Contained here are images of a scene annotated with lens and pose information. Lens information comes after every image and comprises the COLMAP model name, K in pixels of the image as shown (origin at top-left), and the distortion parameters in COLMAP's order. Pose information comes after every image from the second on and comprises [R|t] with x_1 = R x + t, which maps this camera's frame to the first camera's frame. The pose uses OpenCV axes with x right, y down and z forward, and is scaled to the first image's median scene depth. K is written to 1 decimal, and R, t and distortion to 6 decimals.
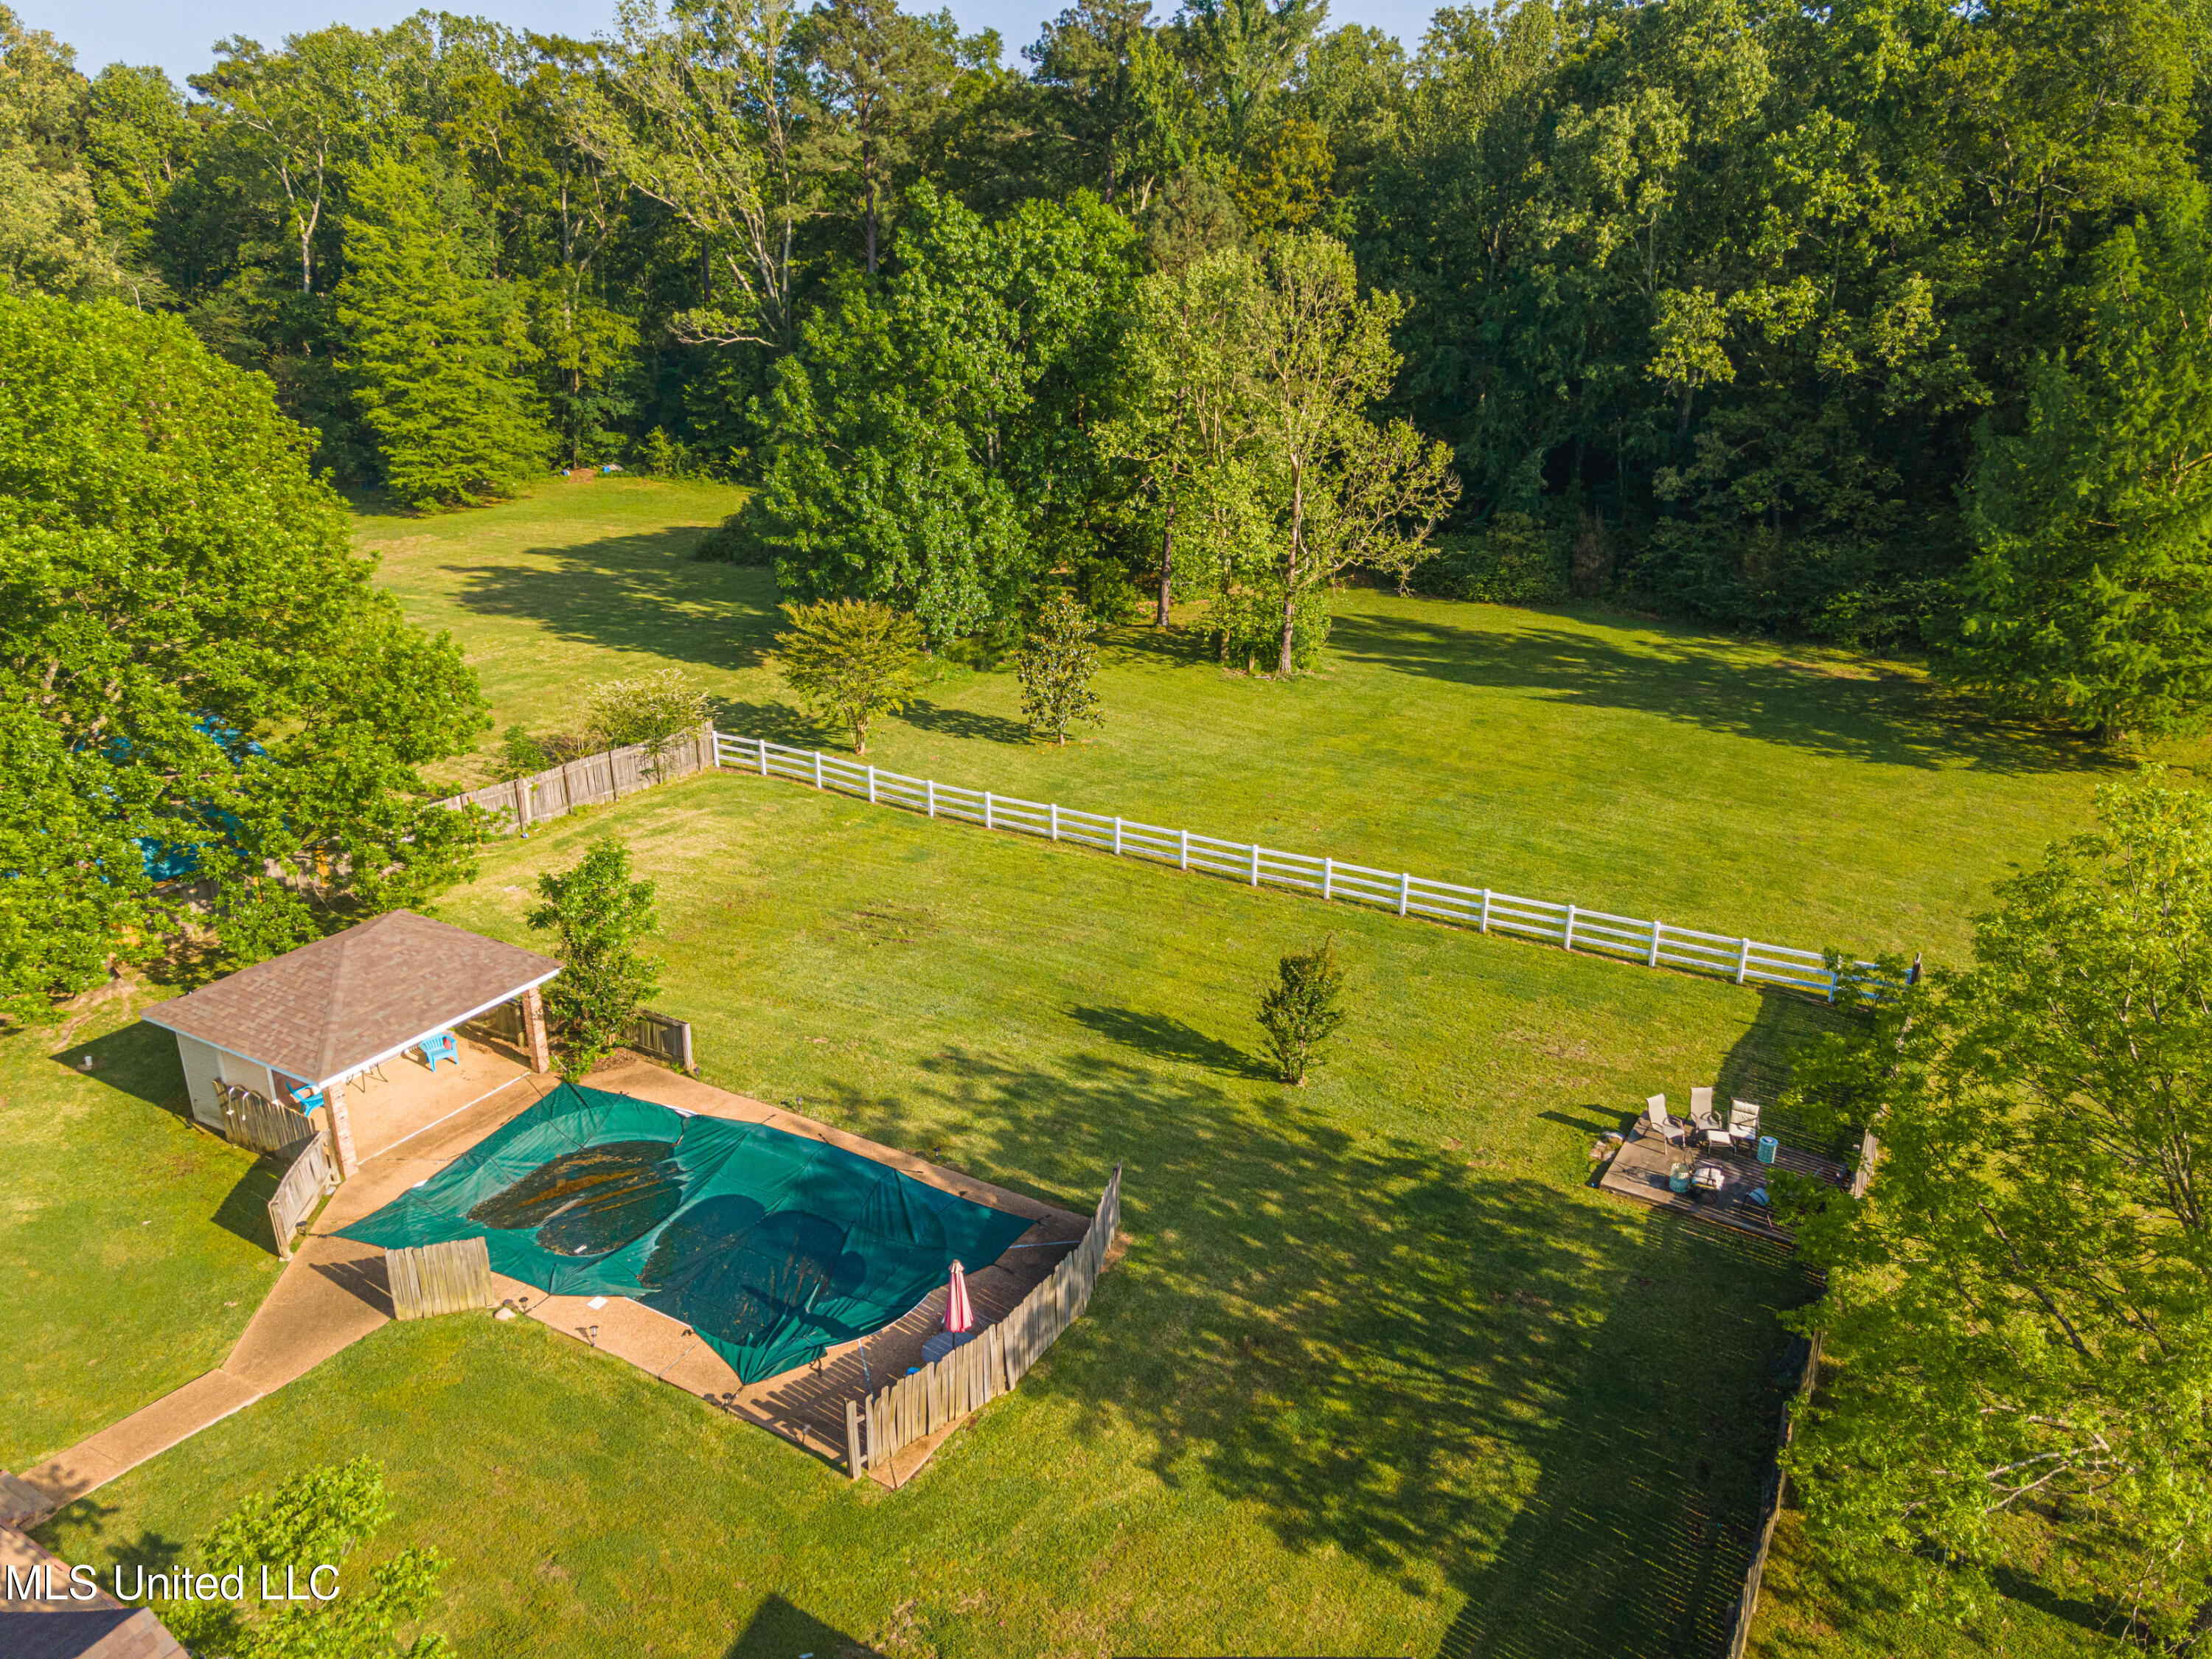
lens RADIAL K [[1597.8, 0, 1103.5], [0, 1597.8, 840.4], [0, 0, 1]] dist [0.002735, 0.153909]
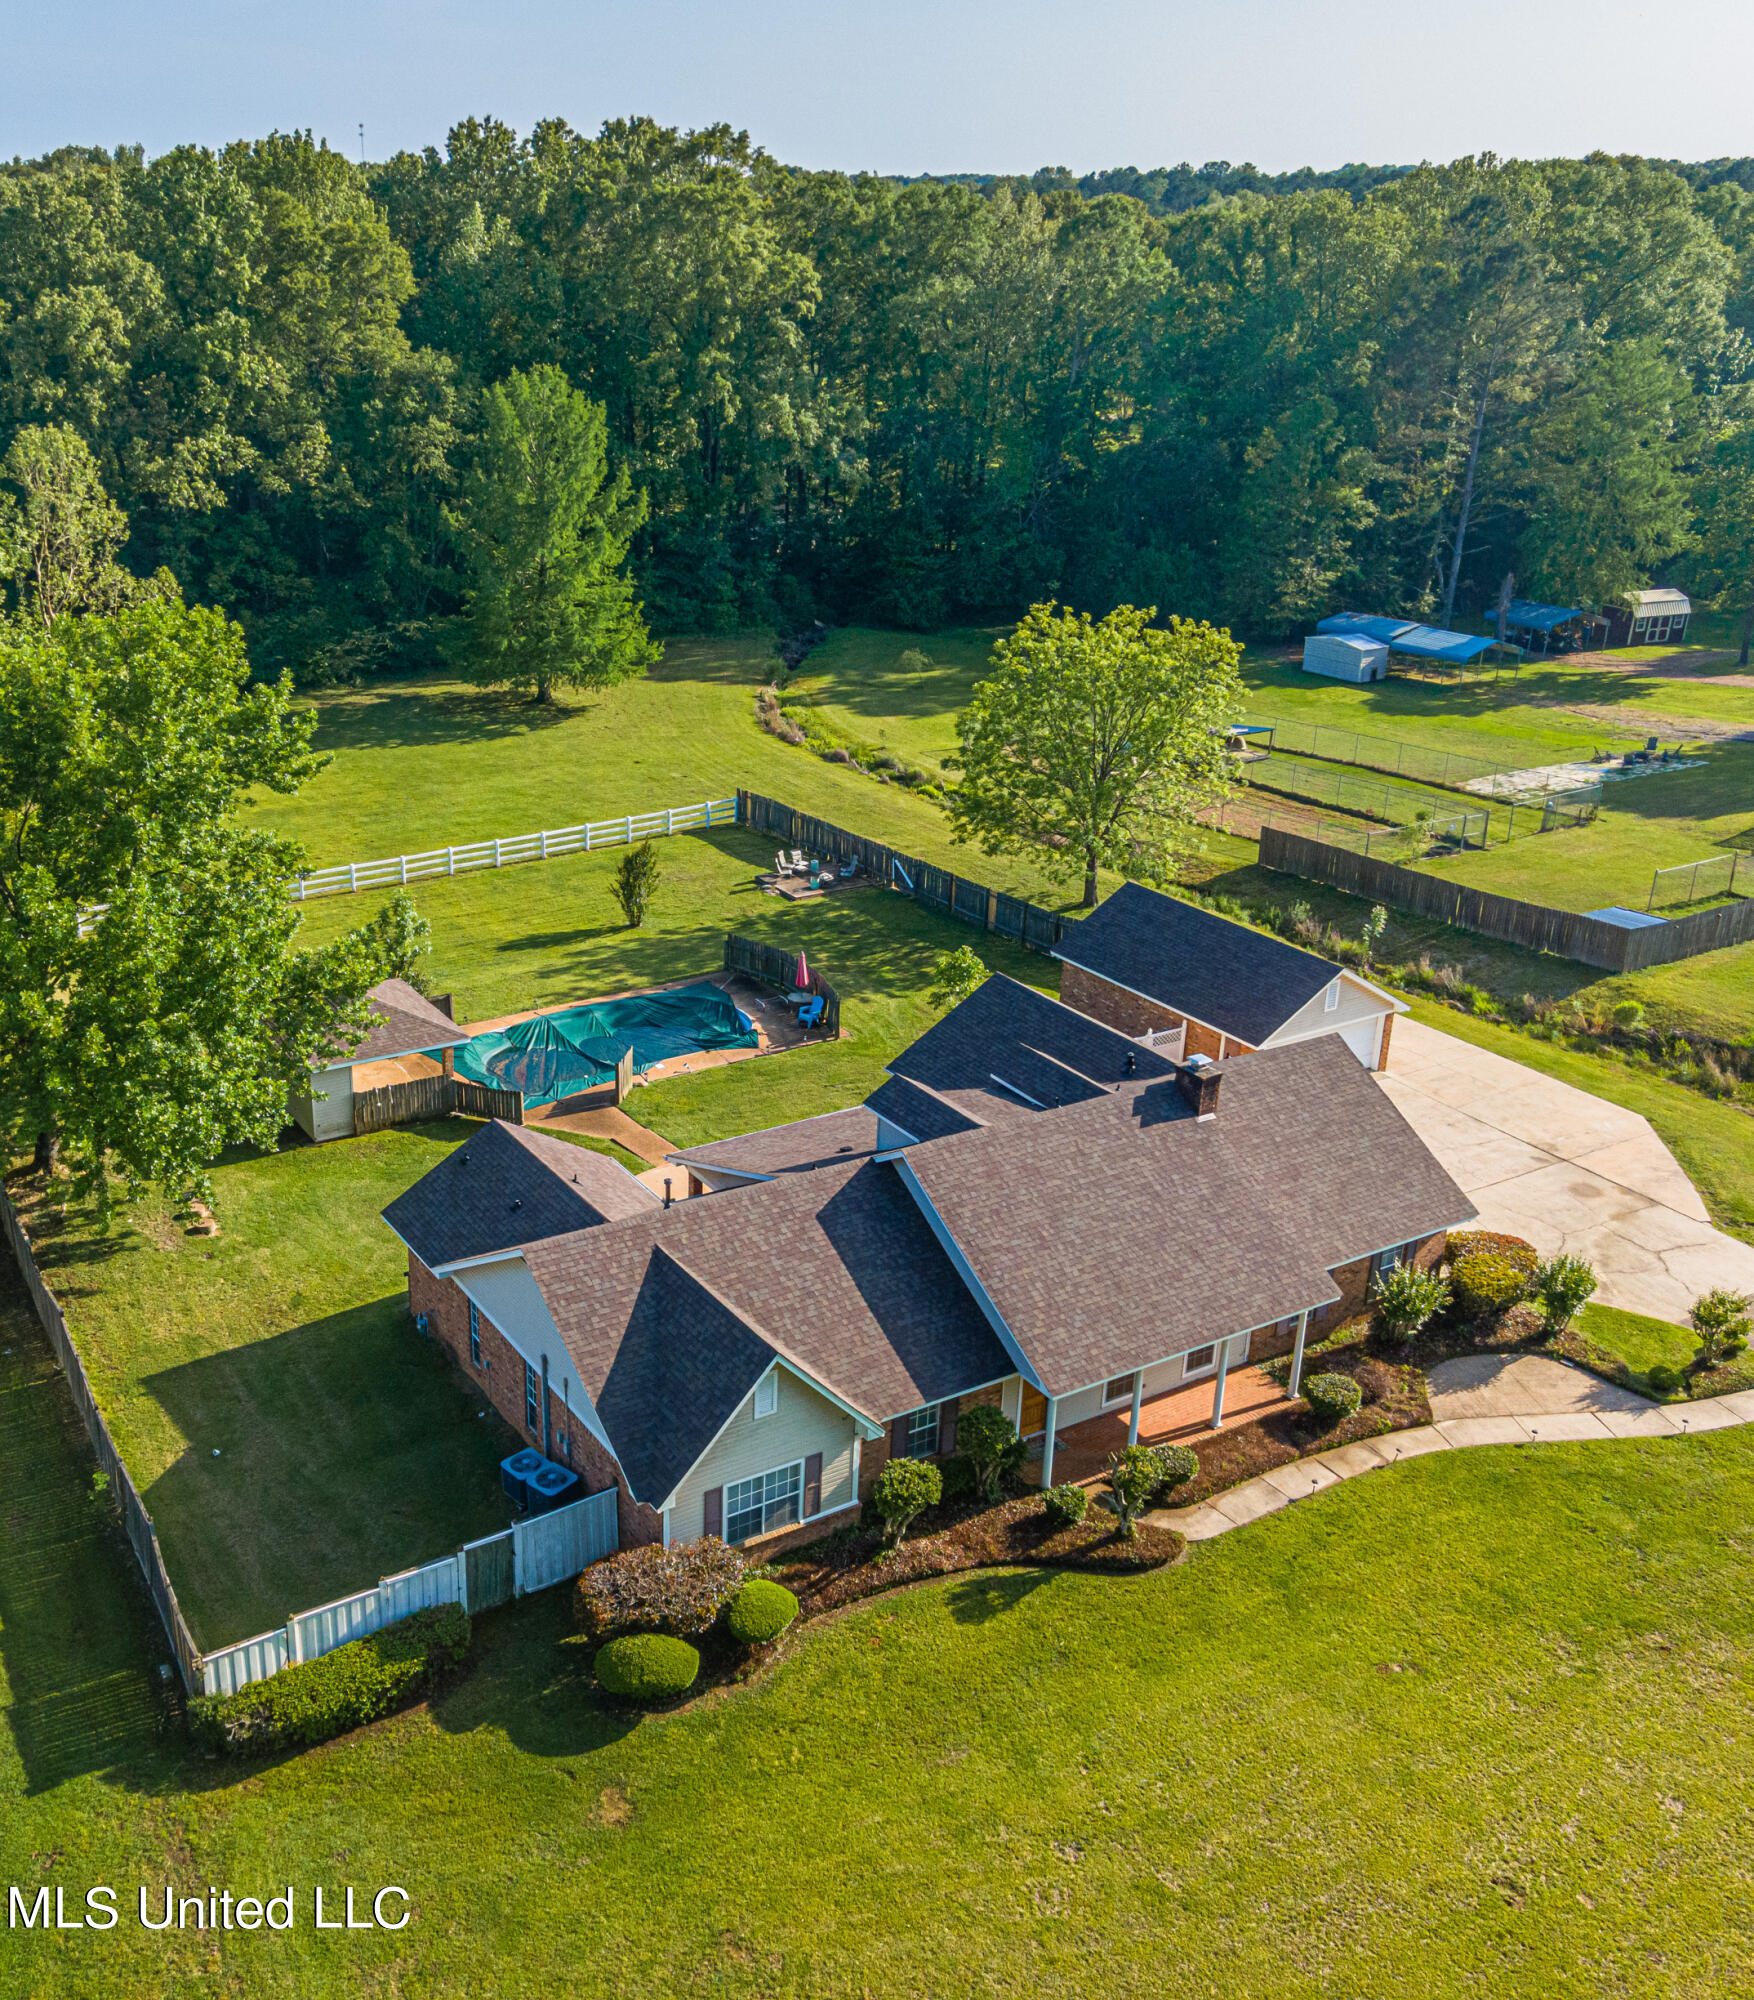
lens RADIAL K [[1888.7, 0, 672.9], [0, 1888.7, 1009.1], [0, 0, 1]] dist [0.052831, 0.002642]
pose [[0.500505, -0.330775, 0.800052, -0.850750], [0.320148, 0.929338, 0.183945, -0.074540], [-0.804363, 0.164070, 0.571035, -0.122438]]
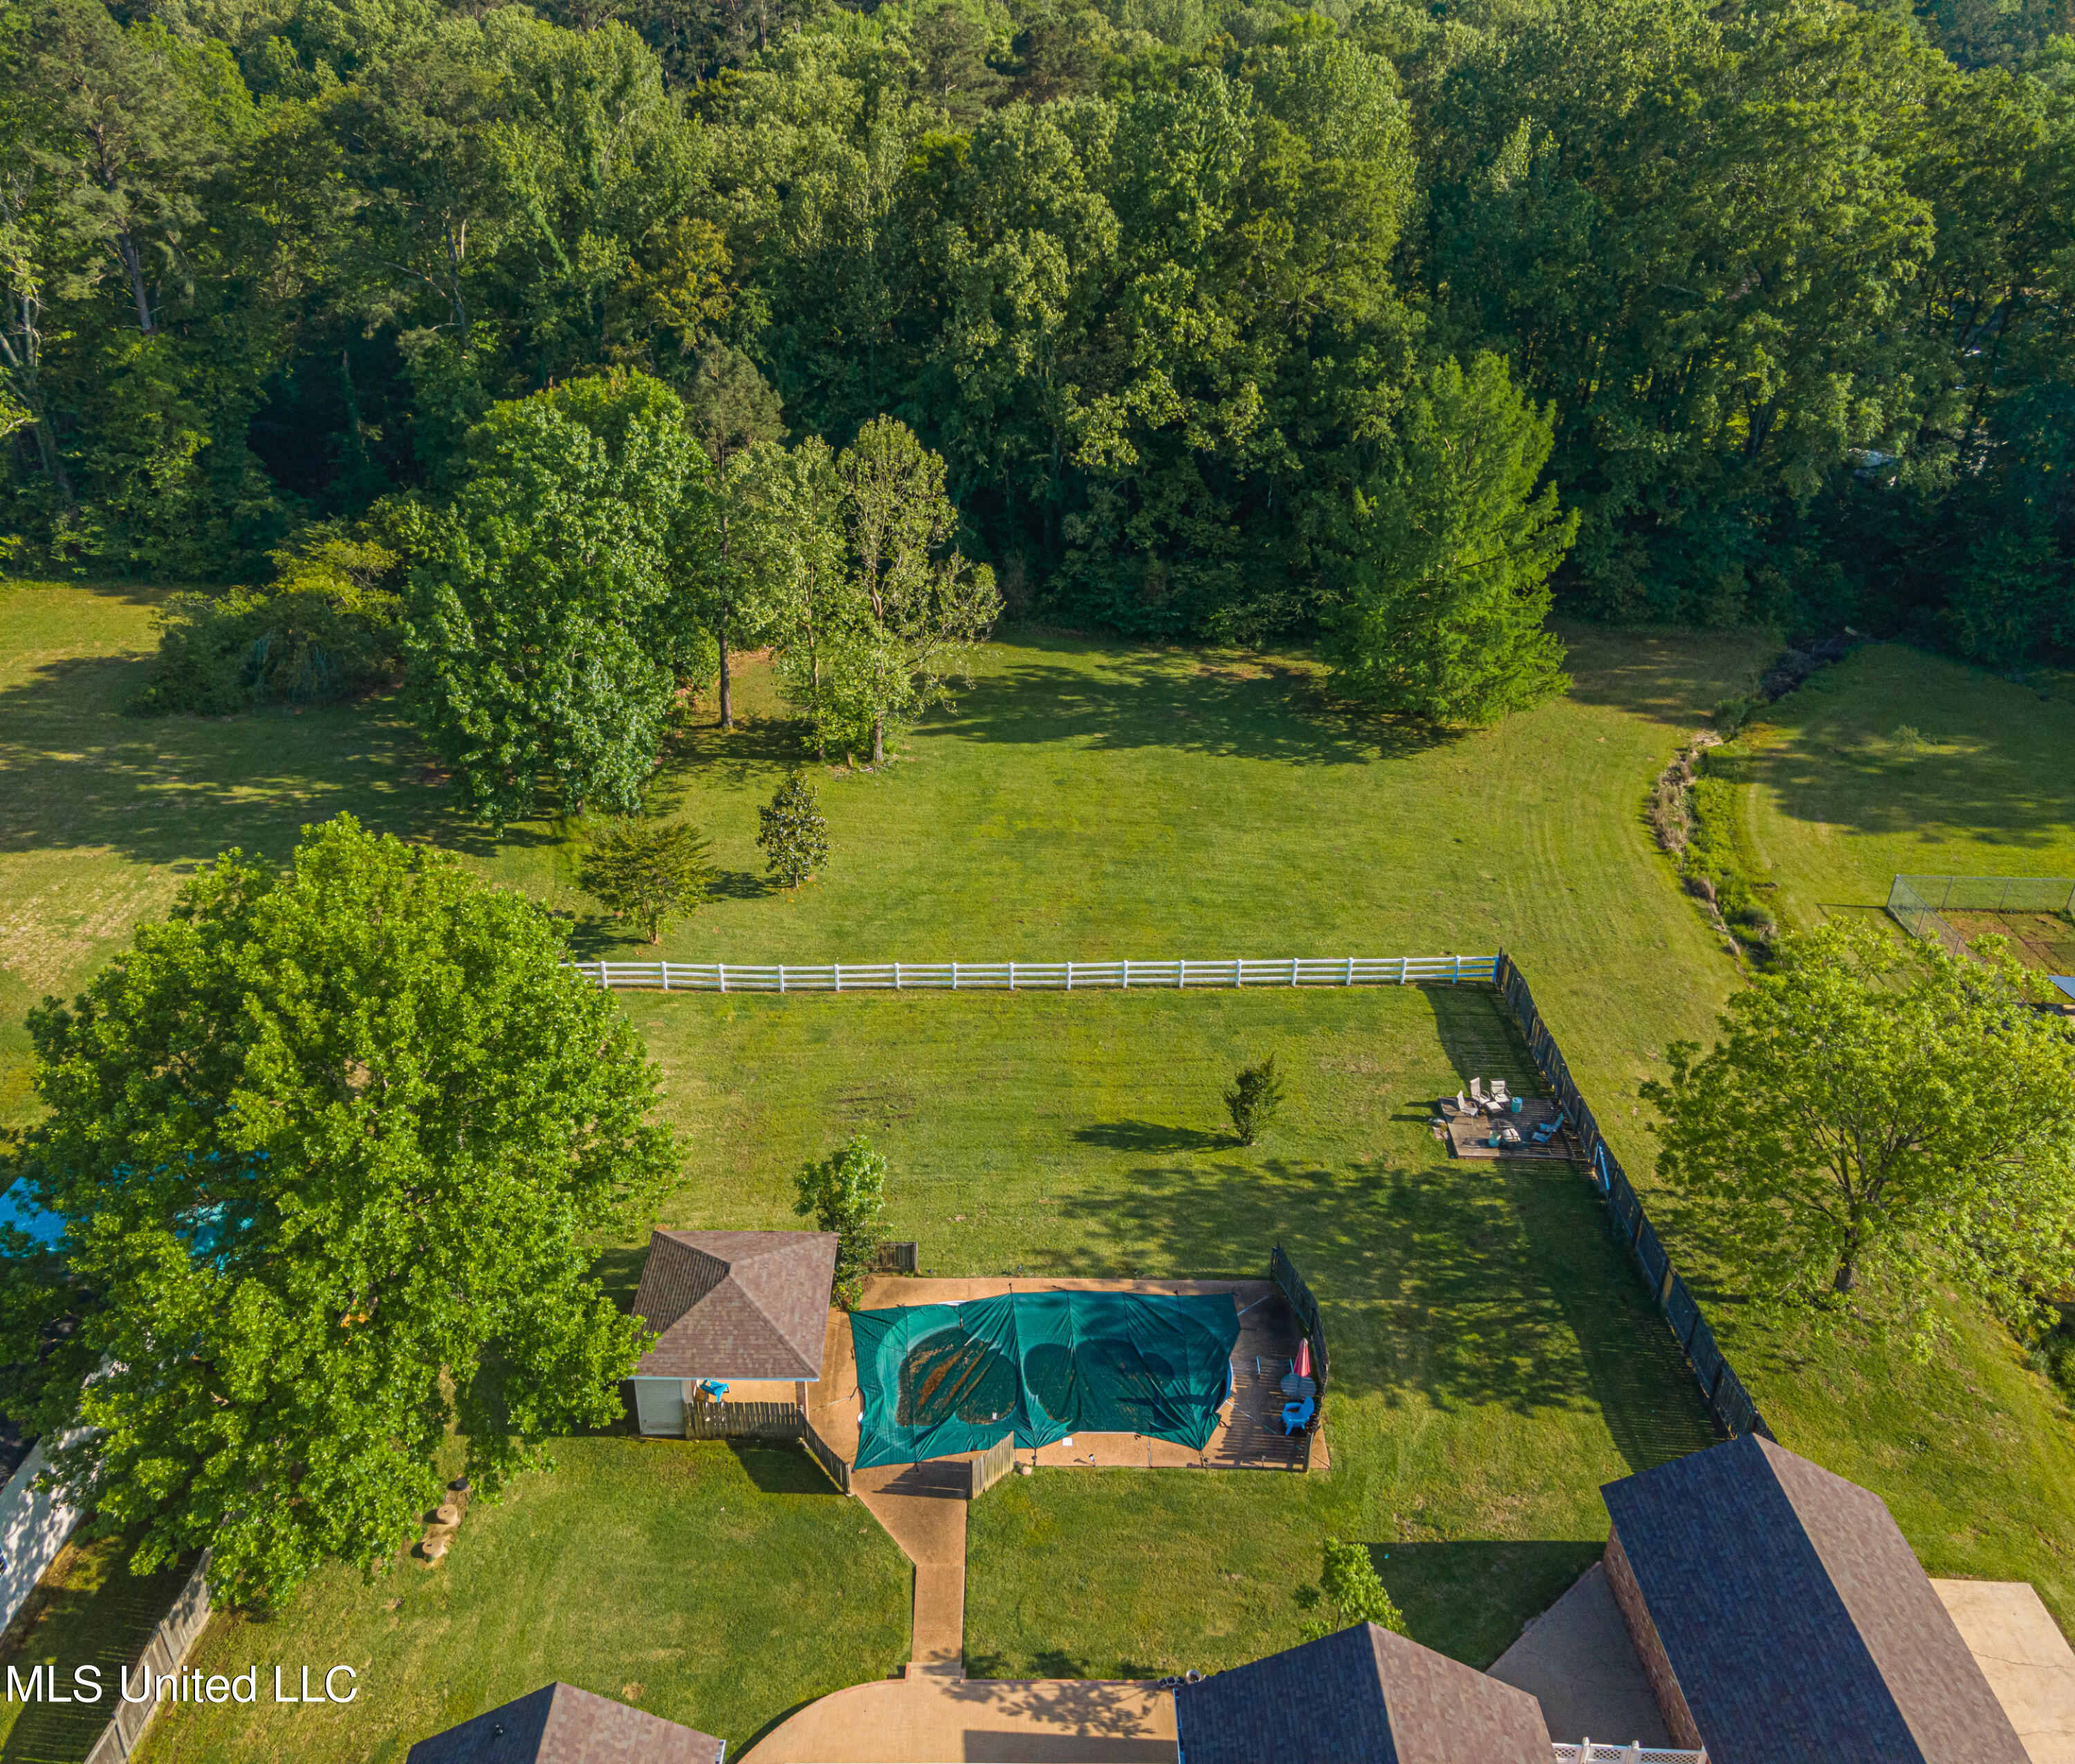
lens RADIAL K [[1683.0, 0, 1004.7], [0, 1683.0, 882.8], [0, 0, 1]] dist [0.014706, 0.133518]
pose [[0.861895, -0.242554, 0.445314, -0.400409], [0.183259, 0.967819, 0.172459, -0.223074], [-0.472814, -0.067034, 0.878609, -0.162088]]
